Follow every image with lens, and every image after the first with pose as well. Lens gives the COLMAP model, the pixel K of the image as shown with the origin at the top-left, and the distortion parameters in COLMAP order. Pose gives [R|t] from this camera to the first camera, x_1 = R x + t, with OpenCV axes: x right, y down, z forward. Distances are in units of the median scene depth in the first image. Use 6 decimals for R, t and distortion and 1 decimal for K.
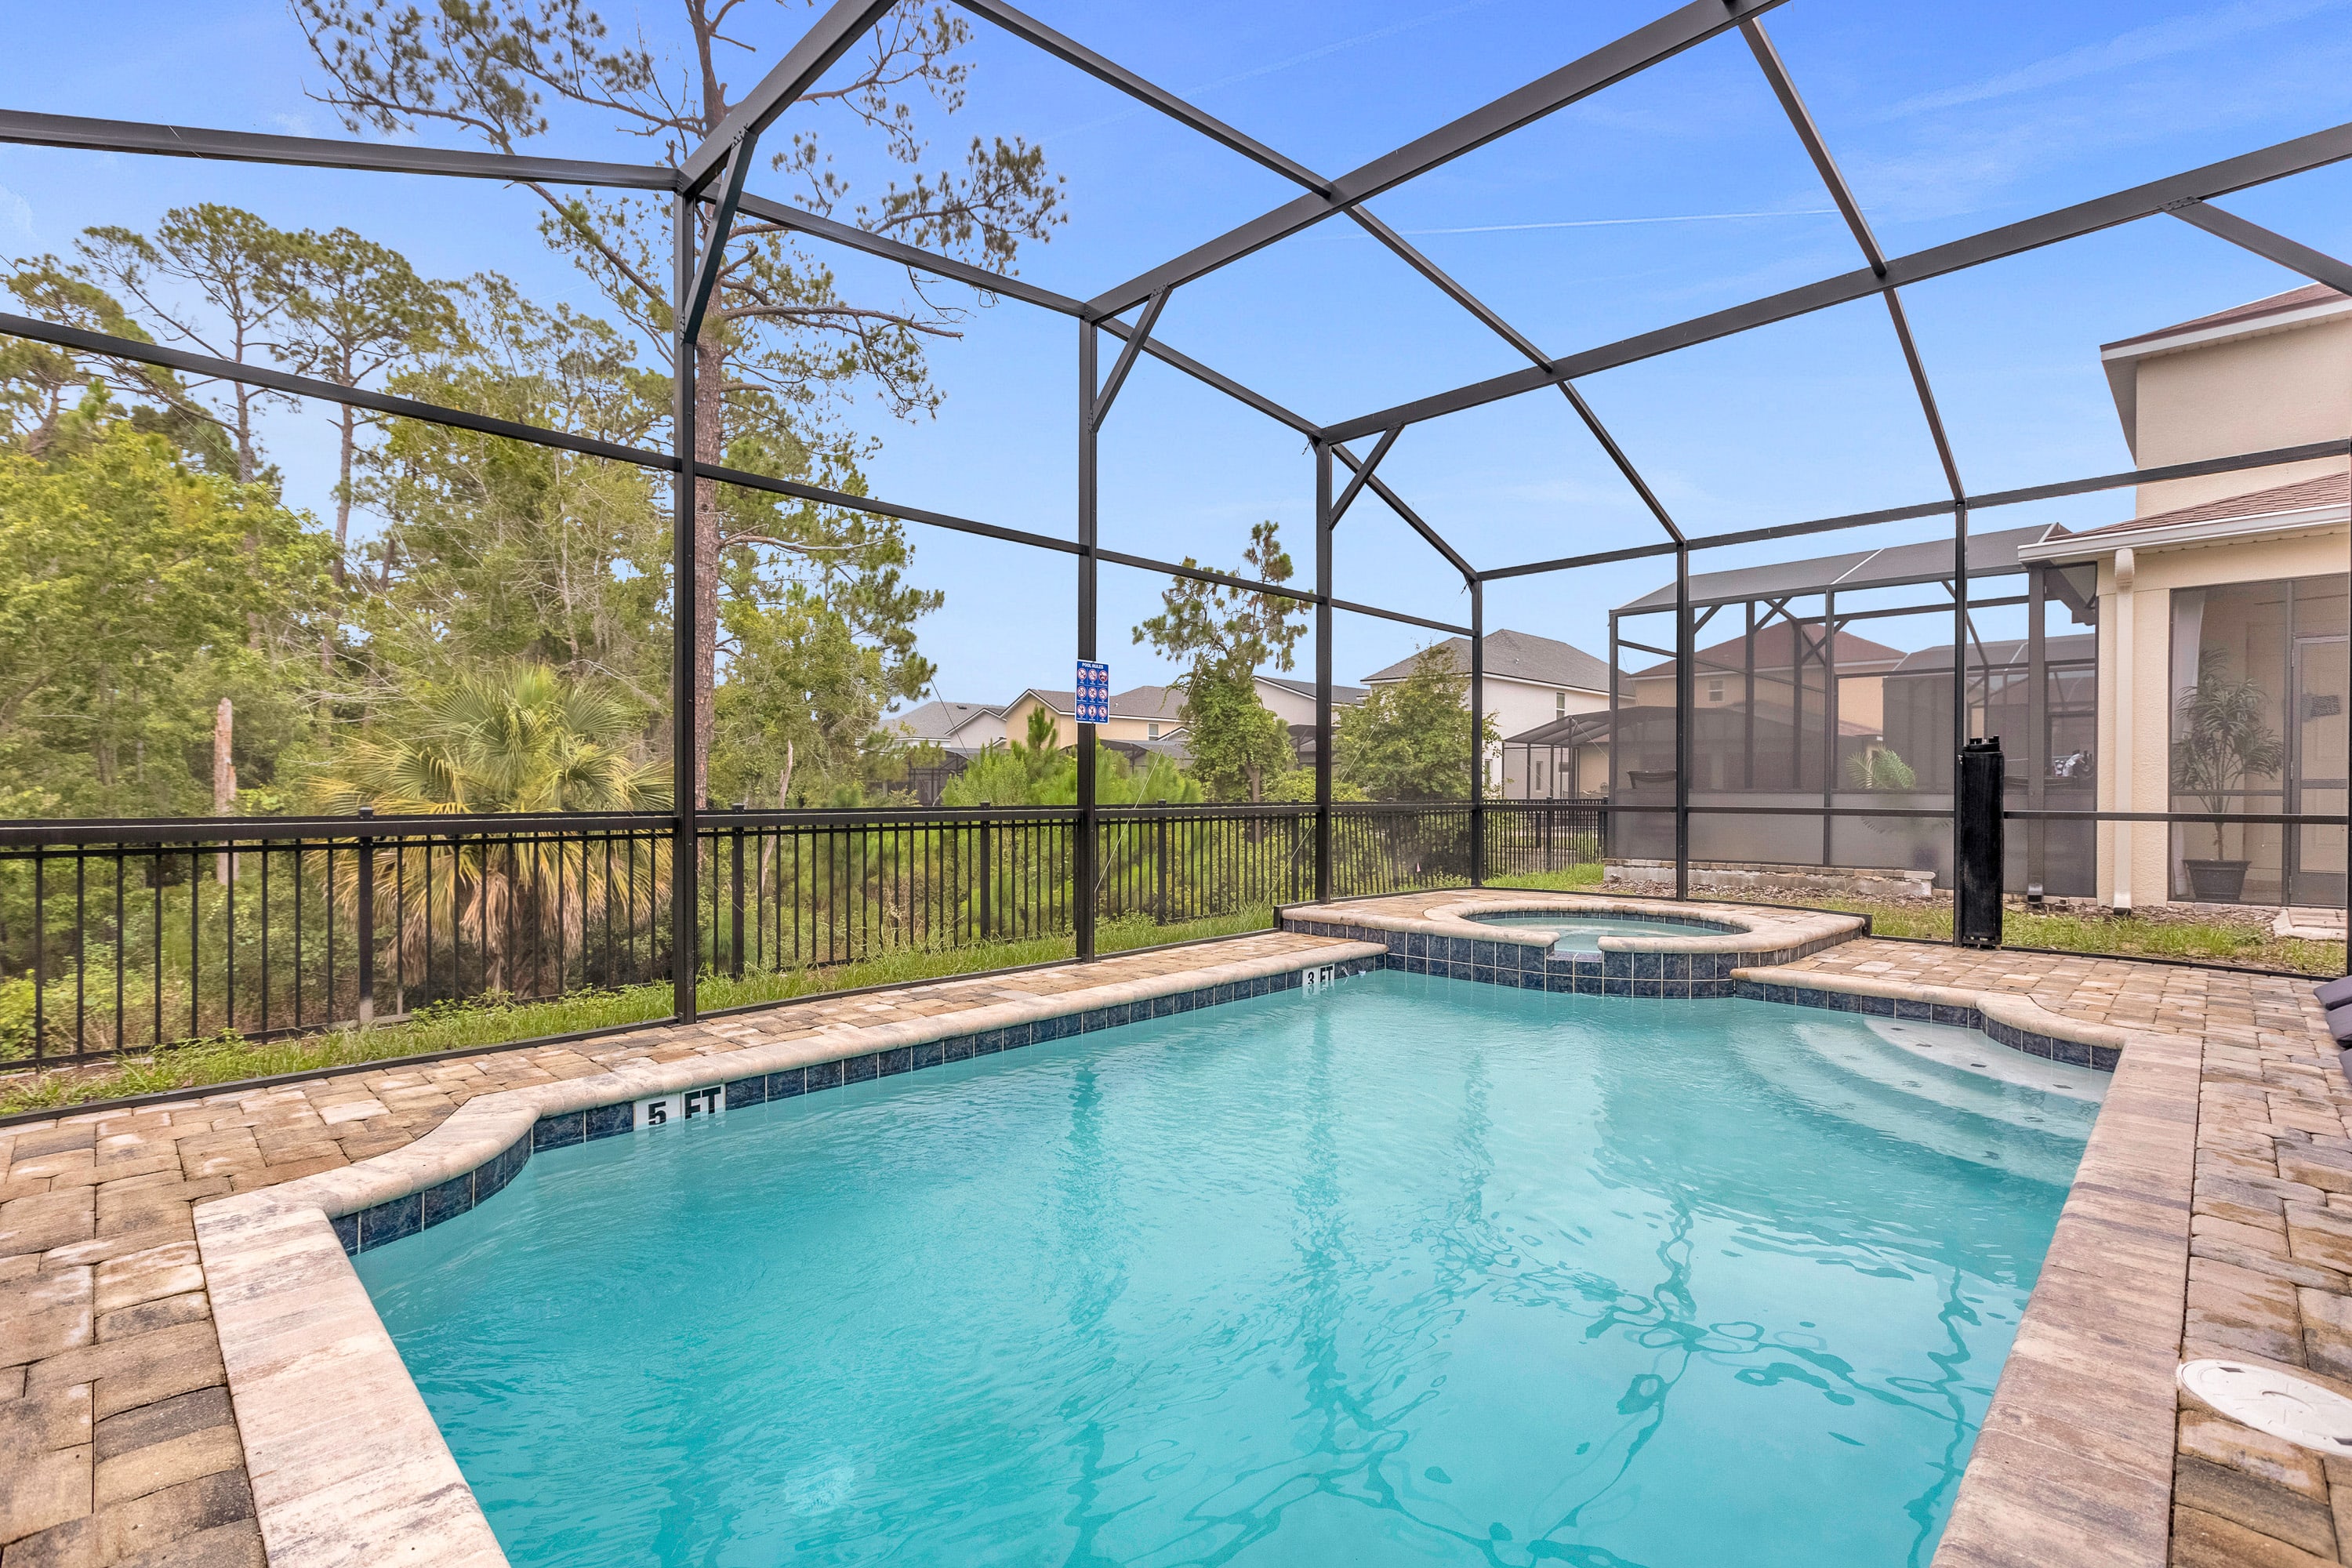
lens RADIAL K [[1089.8, 0, 1186.2], [0, 1089.8, 797.6], [0, 0, 1]] dist [0.000466, -0.000671]
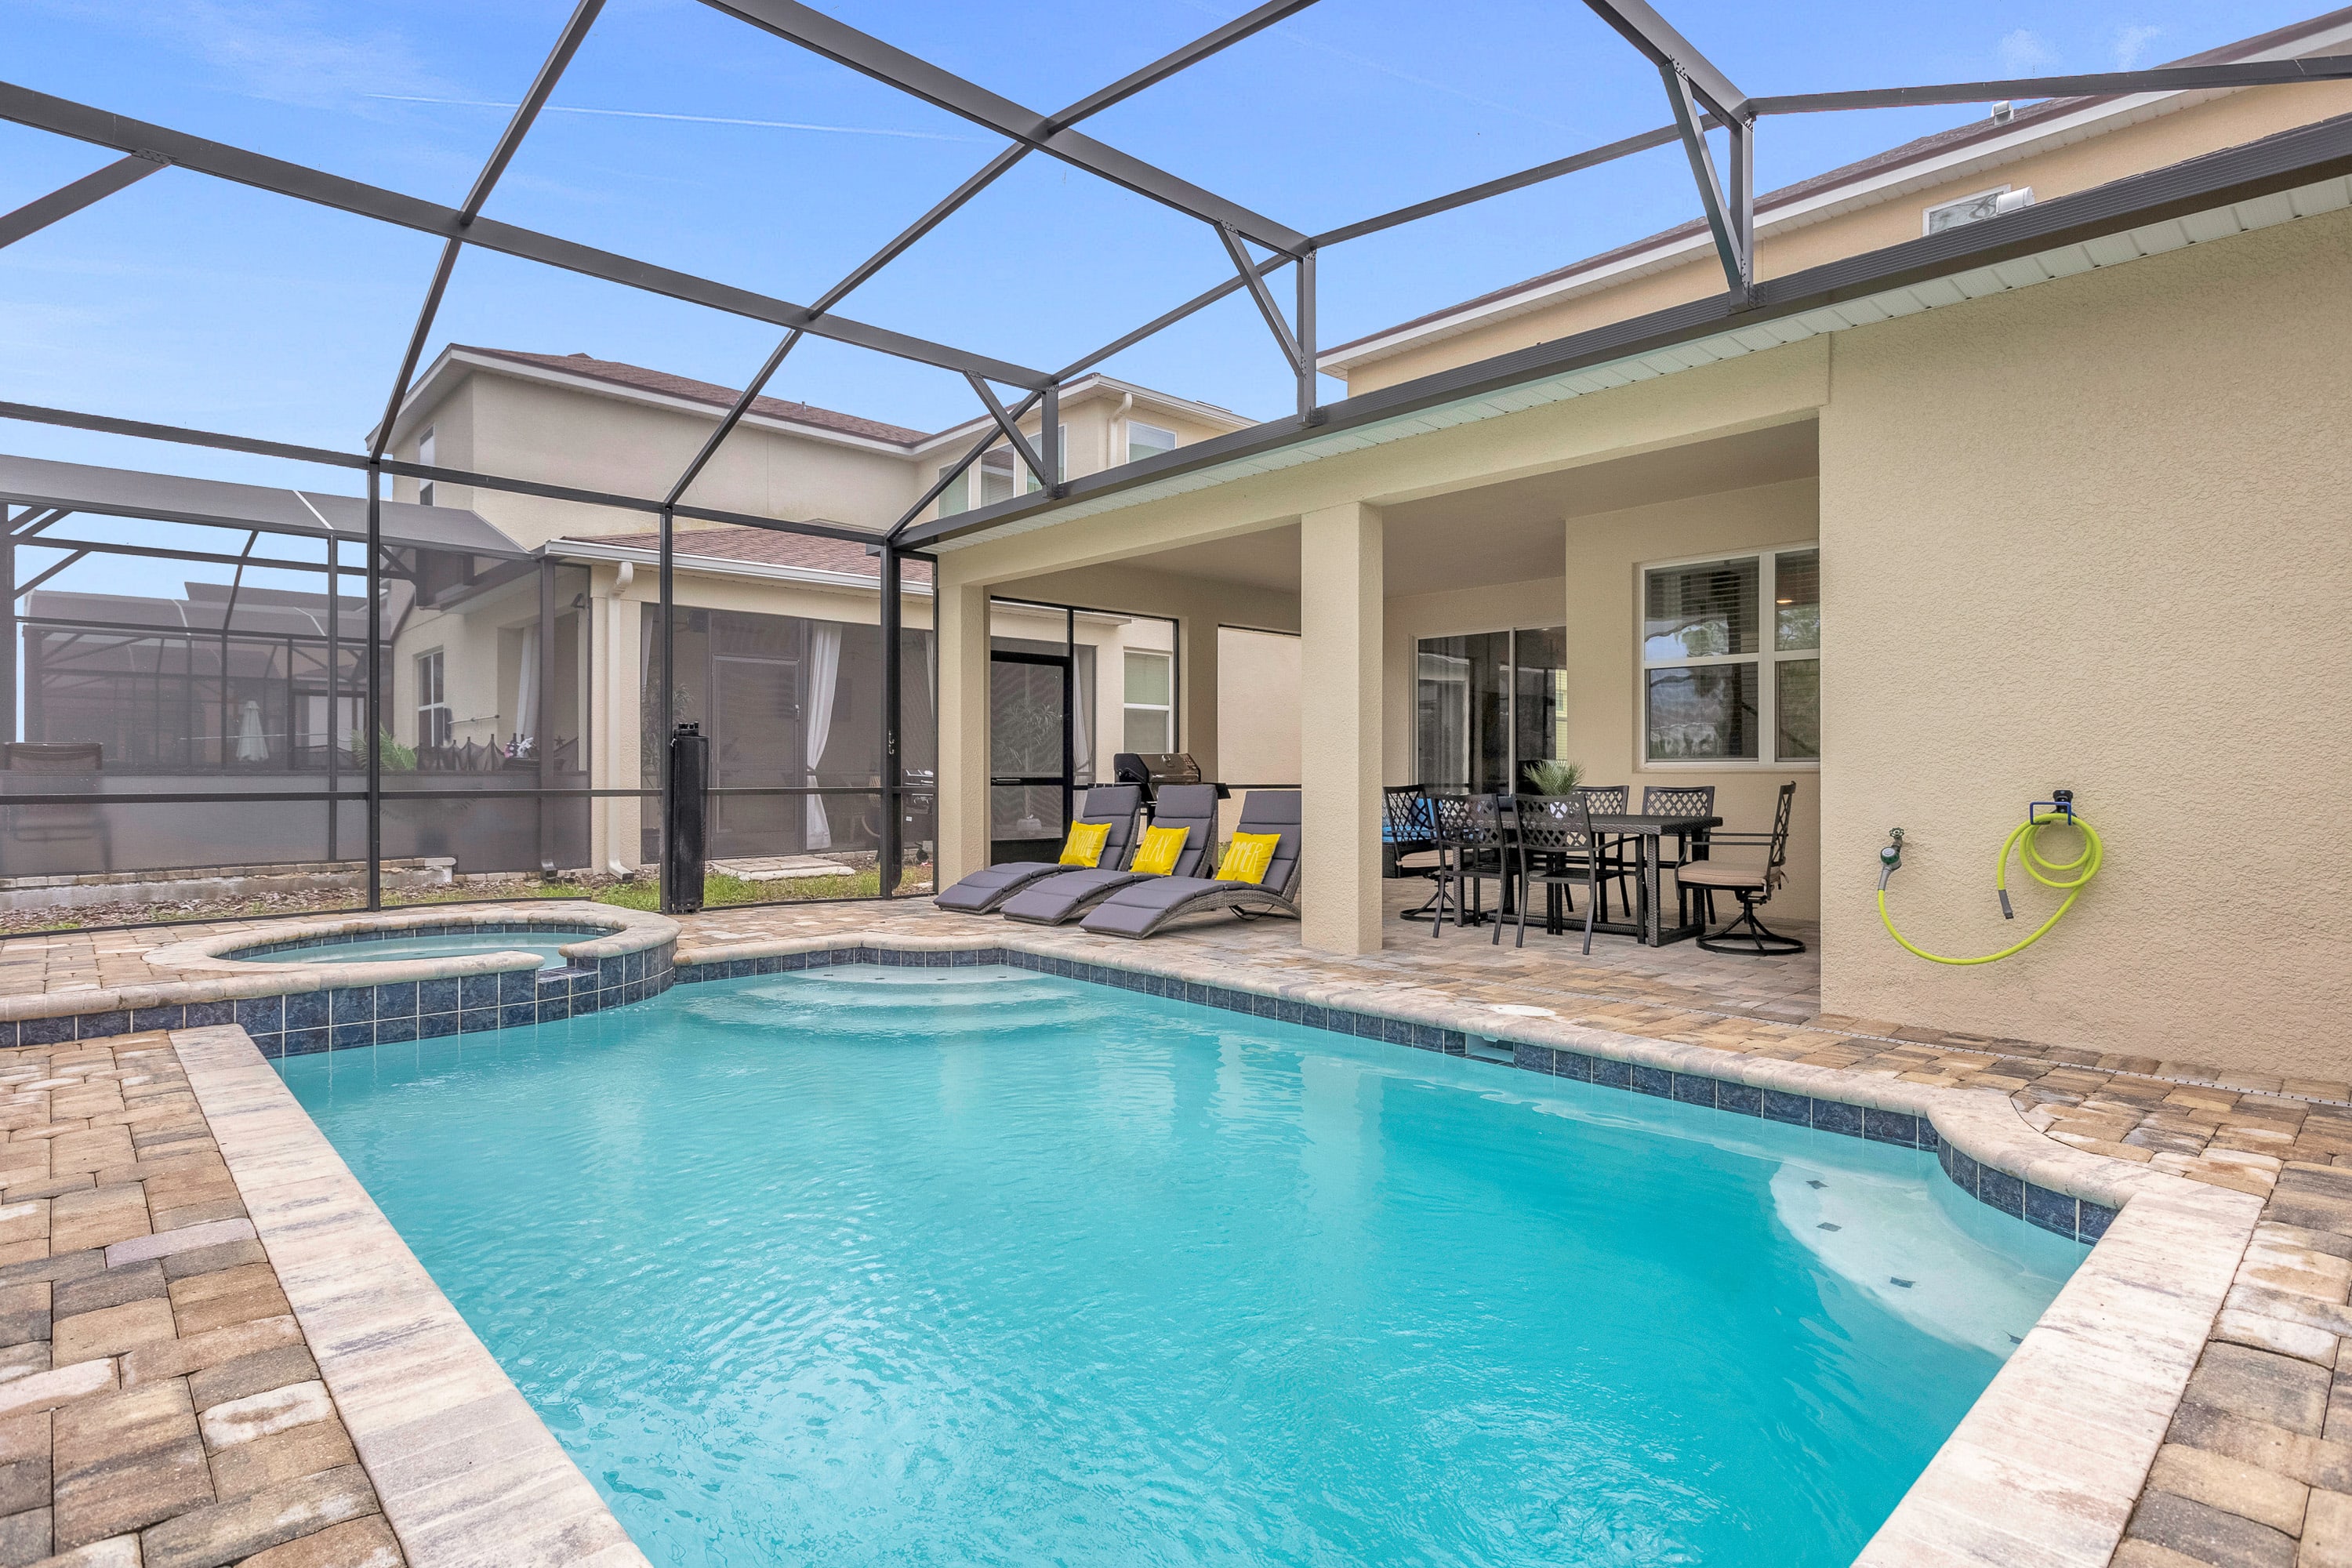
lens RADIAL K [[1209.4, 0, 1182.4], [0, 1209.4, 779.7], [0, 0, 1]] dist [-0.001489, -0.000751]
pose [[0.024161, -0.007208, 0.999682, -0.392628], [0.008128, 0.999942, 0.007013, -0.002187], [-0.999675, 0.007956, 0.024218, 0.368918]]
